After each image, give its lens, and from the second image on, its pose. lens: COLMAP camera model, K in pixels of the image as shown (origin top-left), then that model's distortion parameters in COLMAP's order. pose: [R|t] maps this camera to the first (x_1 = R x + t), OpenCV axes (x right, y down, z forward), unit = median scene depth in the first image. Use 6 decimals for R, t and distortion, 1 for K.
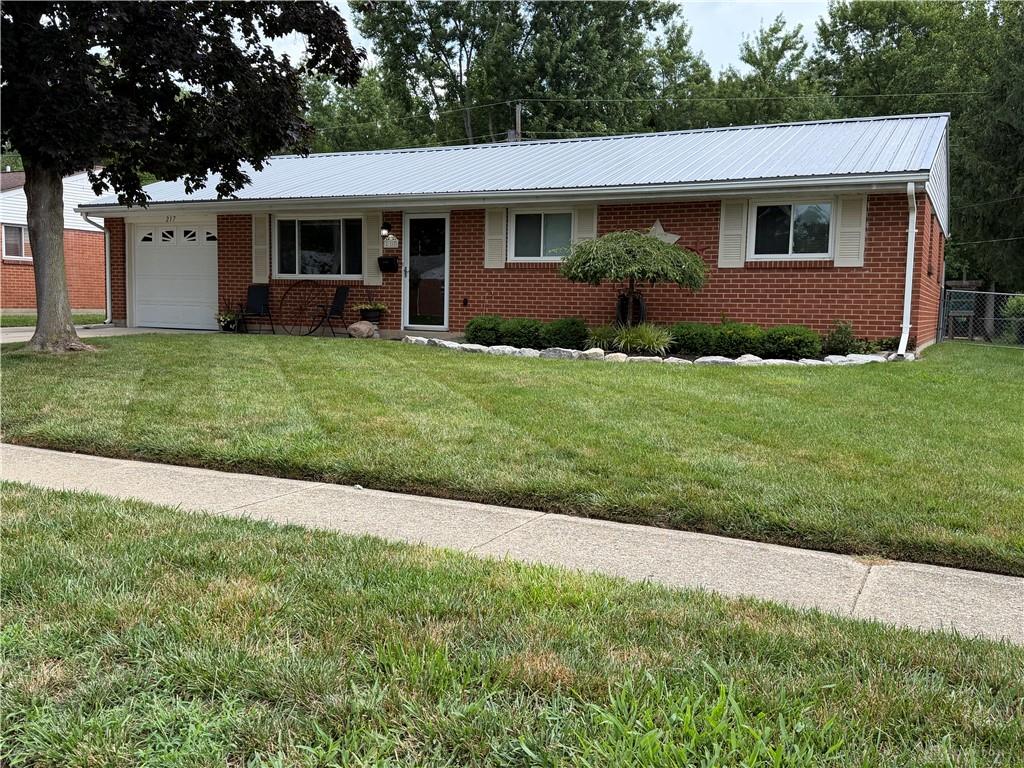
lens RADIAL K [[927.2, 0, 512.0], [0, 927.2, 384.0], [0, 0, 1]] dist [0.149737, -0.262509]
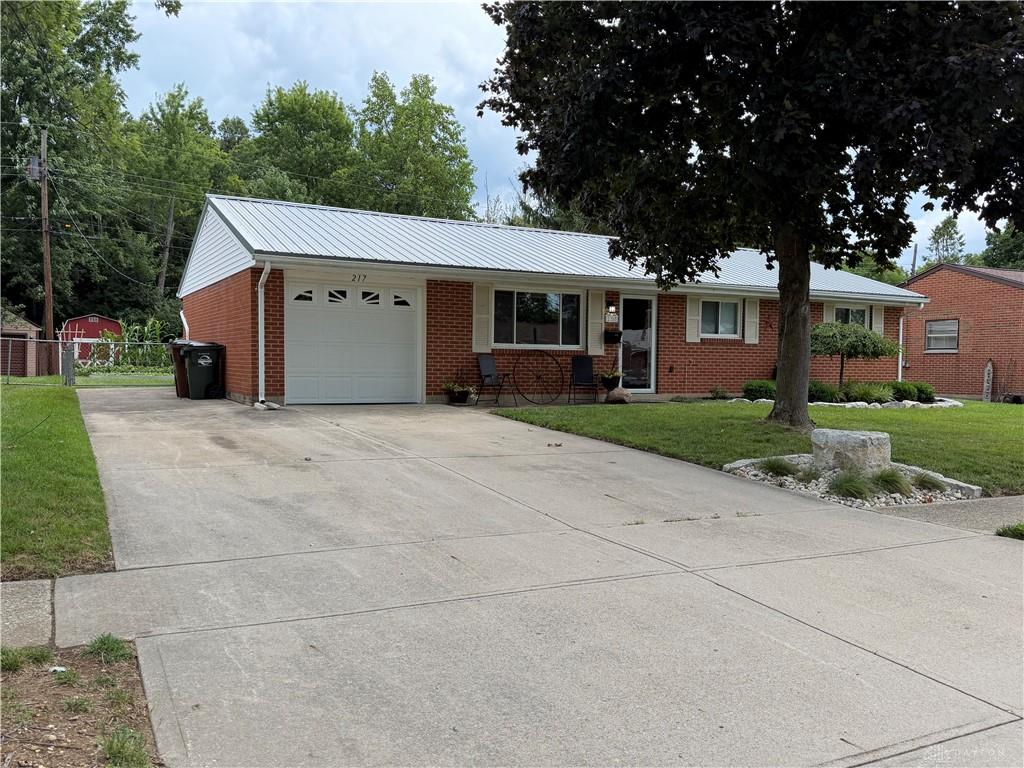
lens RADIAL K [[845.6, 0, 510.9], [0, 845.6, 398.4], [0, 0, 1]] dist [0.128163, -0.203256]
pose [[0.587748, -0.044606, 0.807814, -1.205808], [0.068208, 0.997656, 0.005461, -0.077791], [-0.806164, 0.051890, 0.589412, 0.567345]]
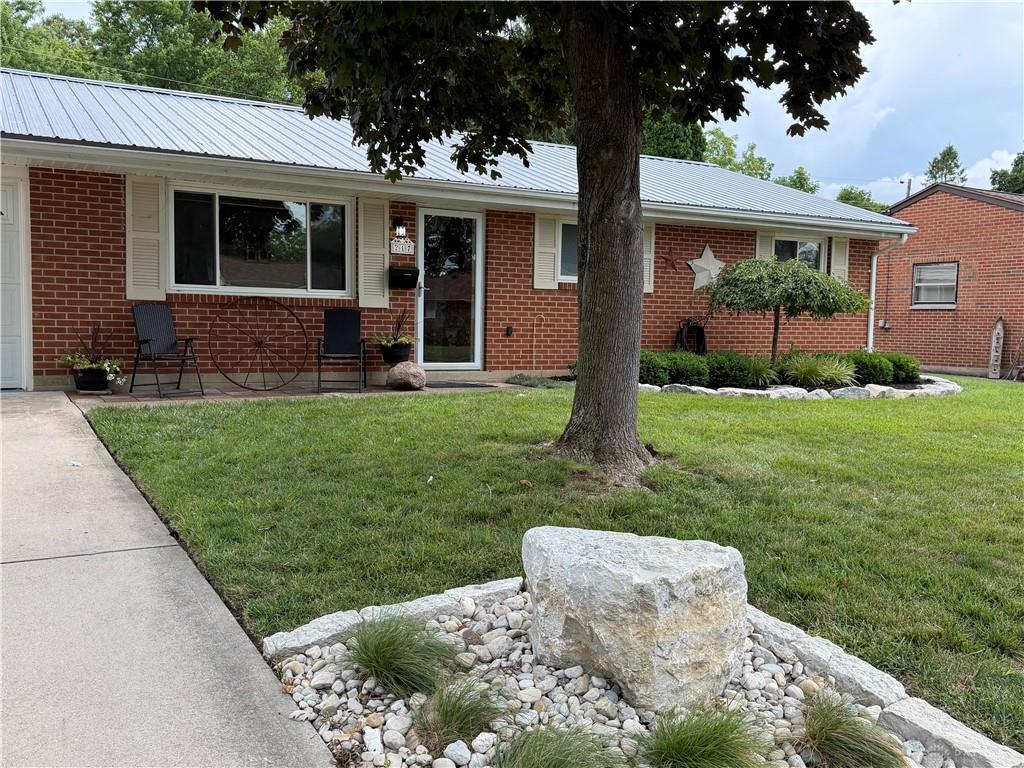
lens RADIAL K [[927.2, 0, 512.0], [0, 927.2, 384.0], [0, 0, 1]] dist [0.149737, -0.262509]
pose [[0.555103, -0.065402, 0.829206, -0.766786], [0.062573, 0.997363, 0.036776, -0.080720], [-0.829424, 0.031471, 0.557732, 0.633207]]
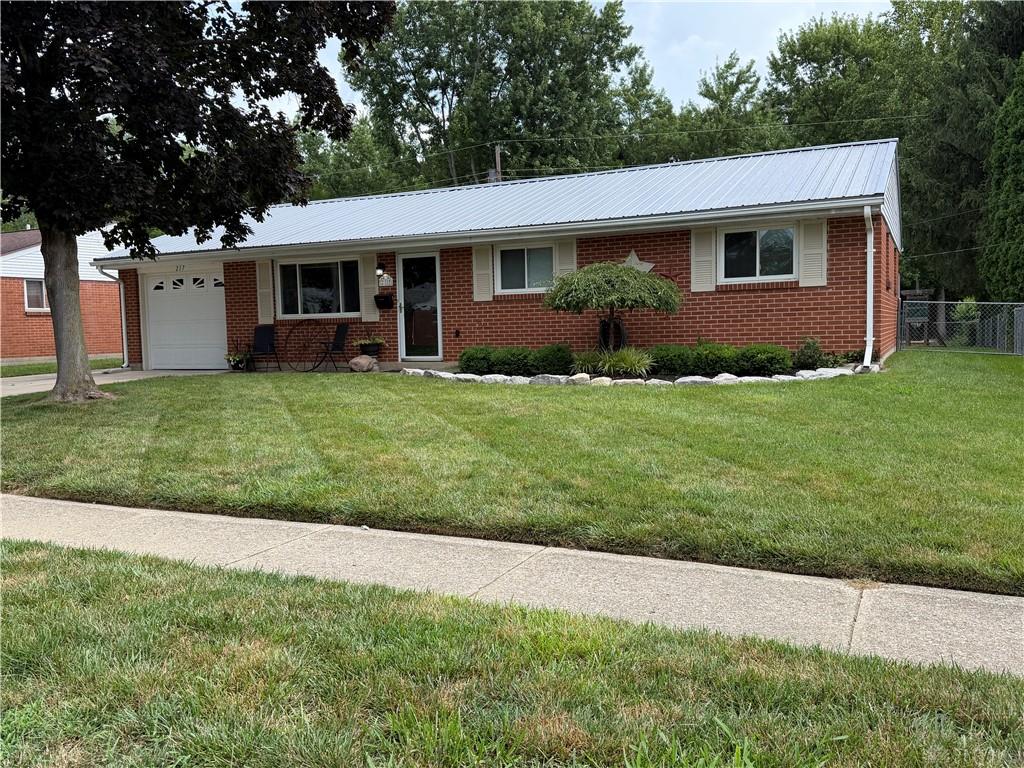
lens RADIAL K [[858.6, 0, 504.5], [0, 858.6, 382.7], [0, 0, 1]] dist [0.141224, -0.234198]
pose [[0.998973, -0.045223, 0.002696, -0.001331], [0.045270, 0.998749, -0.021234, -0.008698], [-0.001732, 0.021335, 0.999771, 0.009469]]
